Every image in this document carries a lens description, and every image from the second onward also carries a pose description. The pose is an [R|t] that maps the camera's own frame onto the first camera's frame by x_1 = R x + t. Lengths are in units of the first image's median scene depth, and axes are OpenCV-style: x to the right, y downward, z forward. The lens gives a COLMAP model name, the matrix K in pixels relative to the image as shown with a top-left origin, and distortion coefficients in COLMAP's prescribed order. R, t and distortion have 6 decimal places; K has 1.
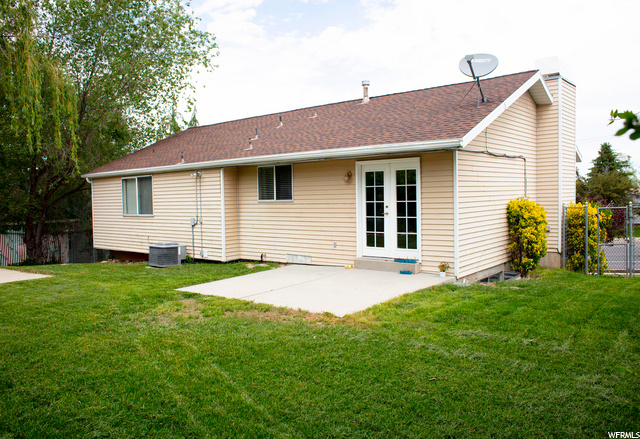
lens RADIAL K [[495.3, 0, 320.4], [0, 495.3, 215.4], [0, 0, 1]] dist [-0.015646, -0.000420]
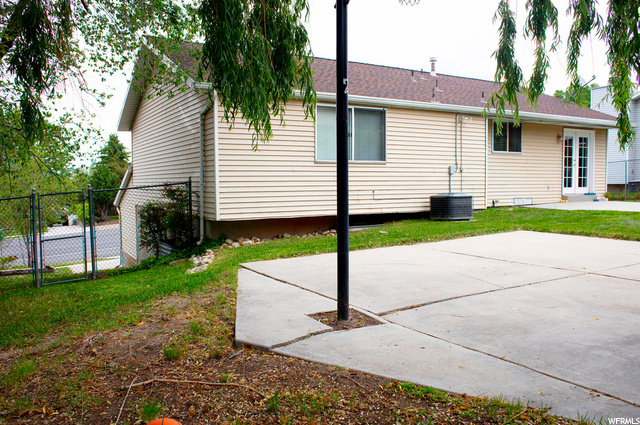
lens RADIAL K [[517.7, 0, 319.0], [0, 517.7, 216.7], [0, 0, 1]] dist [-0.056764, 0.076100]
pose [[0.343938, -0.037321, 0.938251, -1.397856], [0.035402, 0.999015, 0.026760, 0.073587], [-0.938325, 0.024012, 0.344920, 1.024565]]
